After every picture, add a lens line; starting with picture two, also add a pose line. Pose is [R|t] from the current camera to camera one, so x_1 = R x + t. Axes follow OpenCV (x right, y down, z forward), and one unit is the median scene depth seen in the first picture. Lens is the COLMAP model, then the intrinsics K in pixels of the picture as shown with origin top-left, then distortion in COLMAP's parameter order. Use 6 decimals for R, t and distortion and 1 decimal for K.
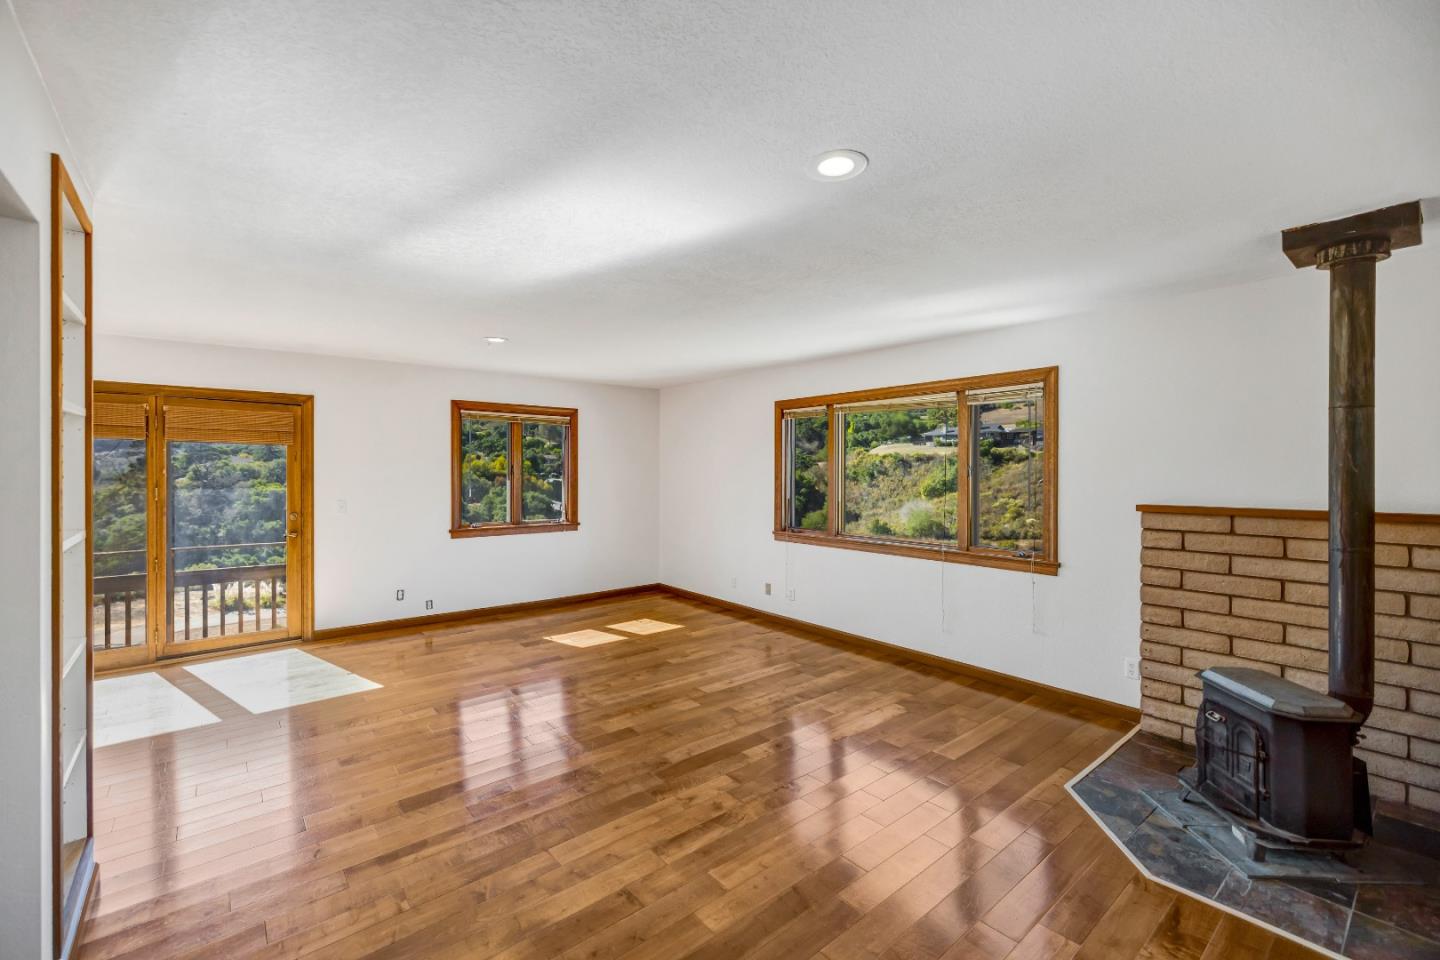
lens RADIAL K [[609.0, 0, 720.2], [0, 609.0, 472.8], [0, 0, 1]] dist [0.000320, -0.000098]
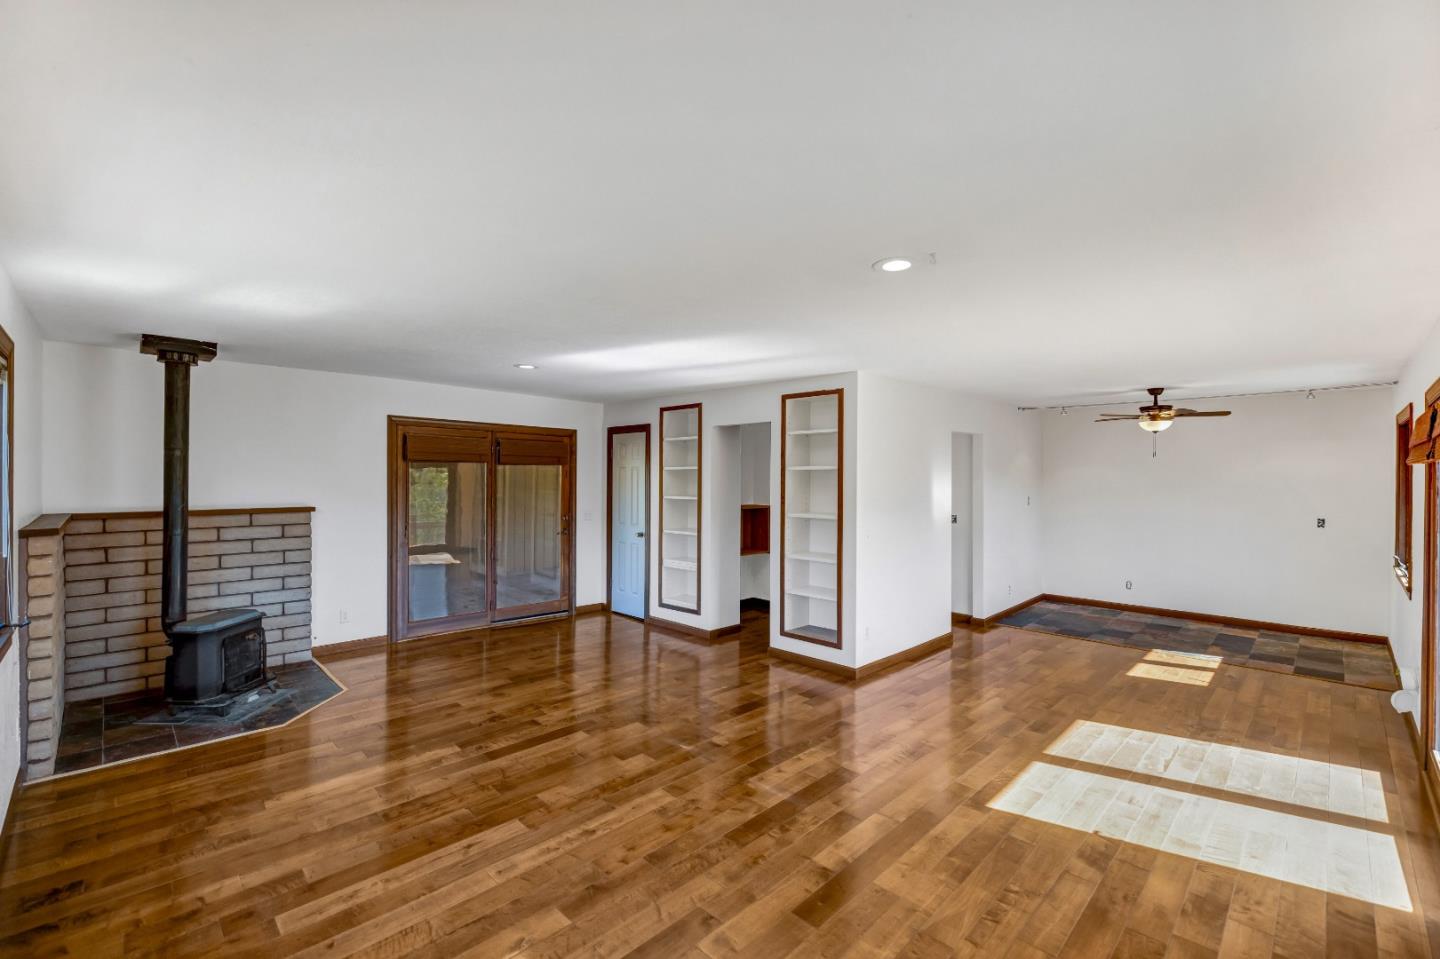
lens RADIAL K [[609.0, 0, 728.6], [0, 609.0, 478.6], [0, 0, 1]] dist [0.000320, -0.000098]
pose [[-0.994736, -0.011262, -0.101854, -0.182827], [-0.011876, 0.999915, 0.005418, -0.031394], [0.101784, 0.006599, -0.994785, 1.705583]]
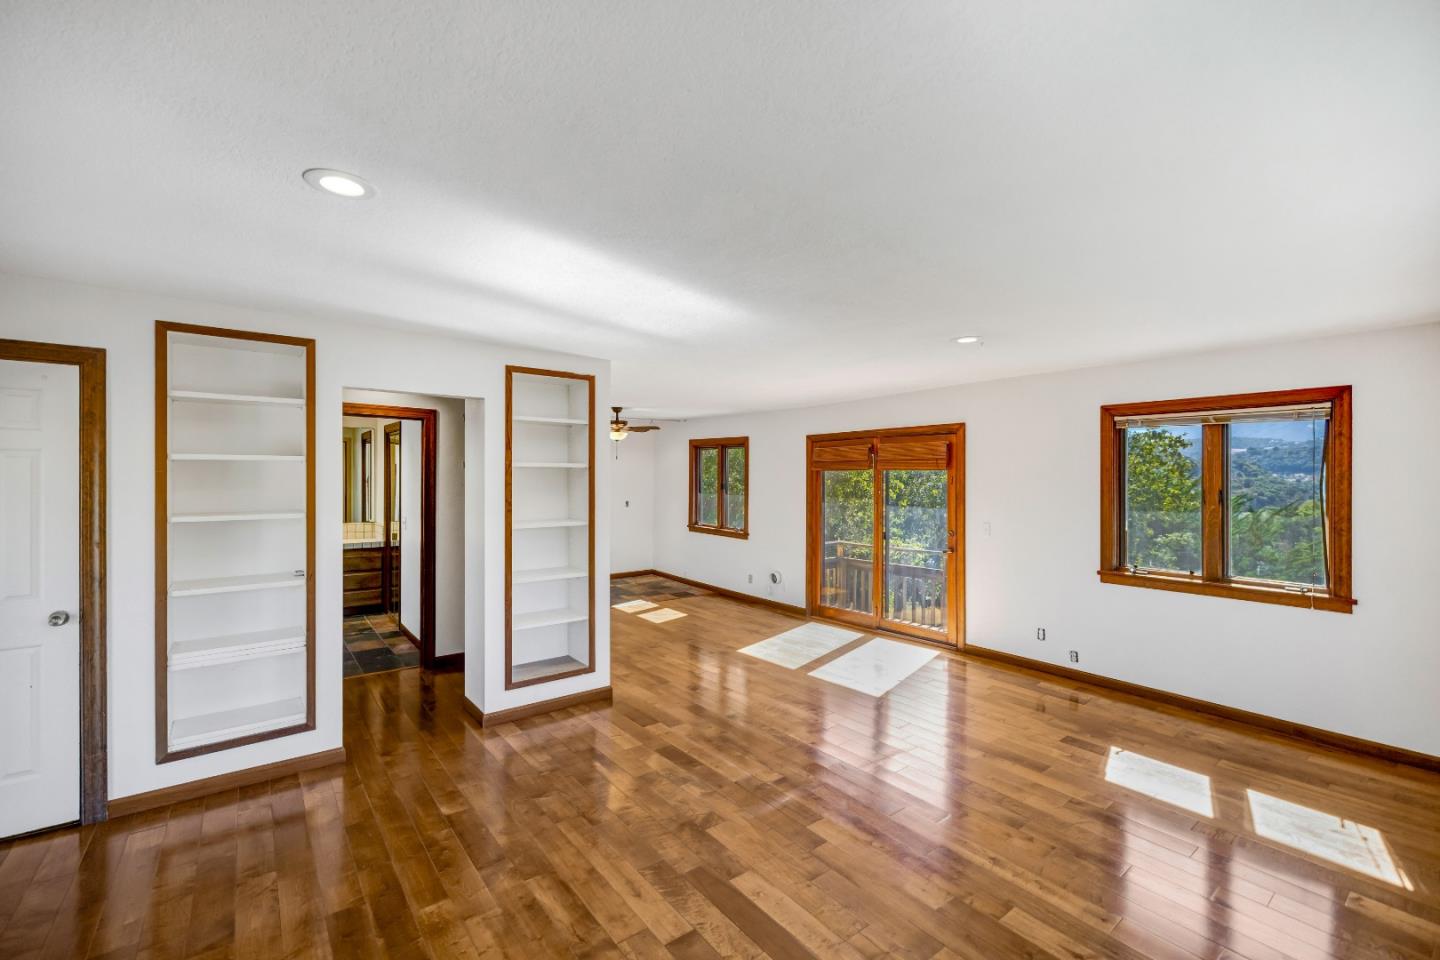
lens RADIAL K [[609.0, 0, 706.7], [0, 609.0, 476.6], [0, 0, 1]] dist [0.000320, -0.000098]
pose [[-0.044673, -0.006456, -0.998981, 0.532997], [-0.010627, 0.999926, -0.005986, -0.025960], [0.998945, 0.010349, -0.044738, 0.760009]]
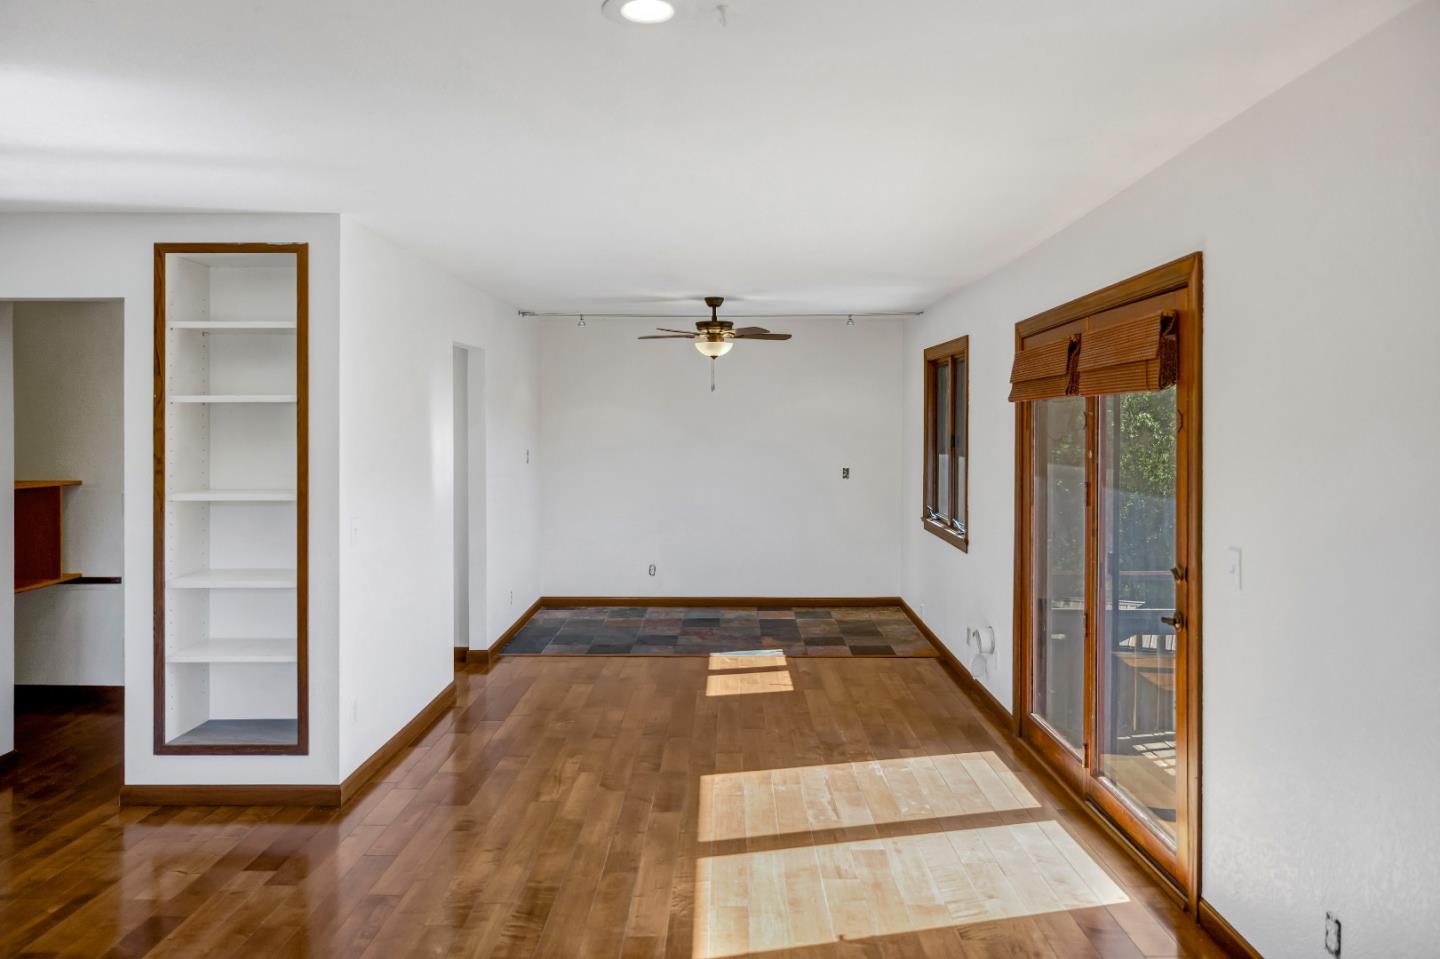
lens RADIAL K [[983.6, 0, 714.3], [0, 983.6, 427.6], [0, 0, 1]] dist [-0.004658, 0.002142]
pose [[-0.647222, -0.006145, -0.762277, -0.036759], [-0.008207, 0.999966, -0.001092, -0.022300], [0.762257, 0.005549, -0.647250, 1.484005]]
